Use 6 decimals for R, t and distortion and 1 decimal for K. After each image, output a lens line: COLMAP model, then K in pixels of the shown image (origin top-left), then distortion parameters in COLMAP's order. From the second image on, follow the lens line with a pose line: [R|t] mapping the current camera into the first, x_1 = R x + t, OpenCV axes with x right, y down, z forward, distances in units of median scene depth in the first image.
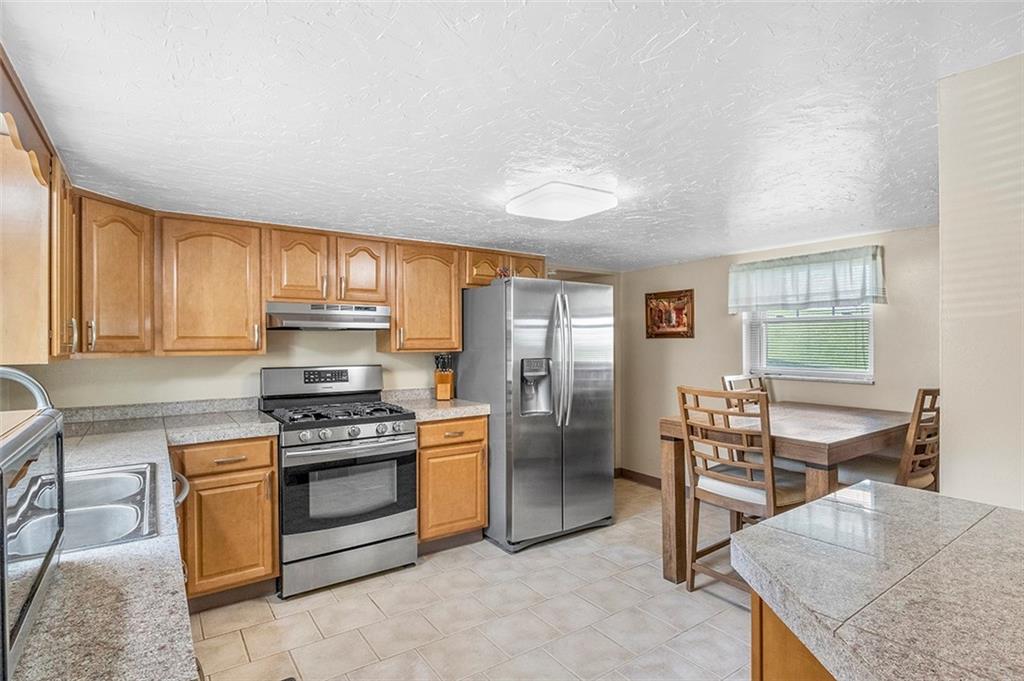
lens RADIAL K [[508.5, 0, 514.9], [0, 508.5, 340.7], [0, 0, 1]] dist [-0.006365, -0.000466]
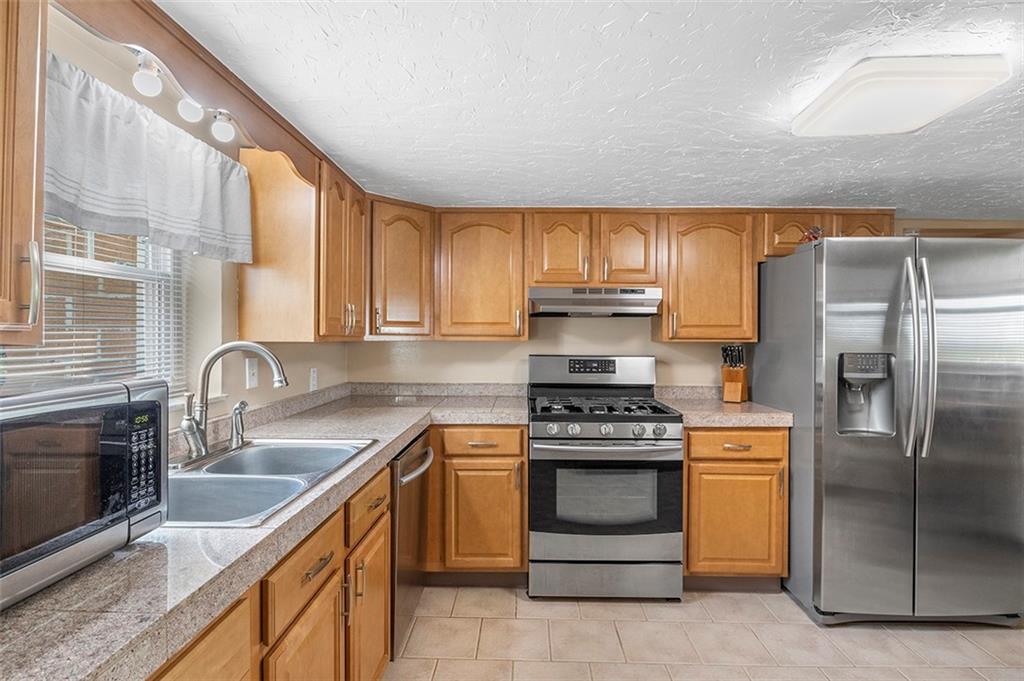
lens RADIAL K [[508.5, 0, 513.2], [0, 508.5, 333.5], [0, 0, 1]] dist [-0.006365, -0.000466]
pose [[0.808971, 0.006120, -0.587817, 0.062478], [-0.007787, 0.999970, -0.000306, 0.012648], [0.587797, 0.004825, 0.808994, 0.176449]]
